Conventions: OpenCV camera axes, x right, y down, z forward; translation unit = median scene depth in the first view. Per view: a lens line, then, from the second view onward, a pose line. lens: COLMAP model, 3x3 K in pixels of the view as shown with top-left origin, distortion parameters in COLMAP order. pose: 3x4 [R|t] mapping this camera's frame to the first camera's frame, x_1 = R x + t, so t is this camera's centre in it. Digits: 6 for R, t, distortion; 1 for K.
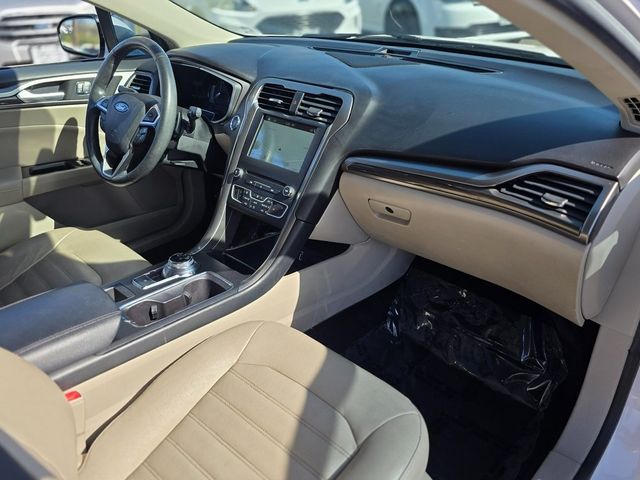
lens RADIAL K [[543.3, 0, 320.3], [0, 543.3, 236.9], [0, 0, 1]] dist [0.025387, -0.004386]
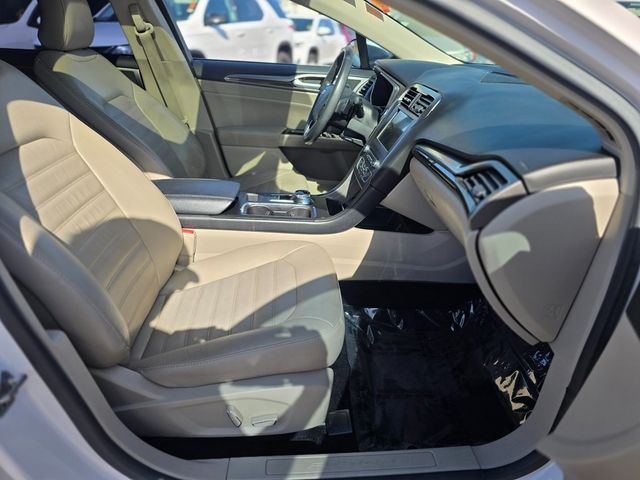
lens RADIAL K [[433.3, 0, 320.7], [0, 433.3, 236.4], [0, 0, 1]] dist [0.066101, -0.058957]
pose [[0.742237, 0.321110, -0.588194, 0.427468], [-0.335631, 0.937831, 0.088456, 0.025799], [0.580031, 0.131761, 0.803868, 0.091394]]
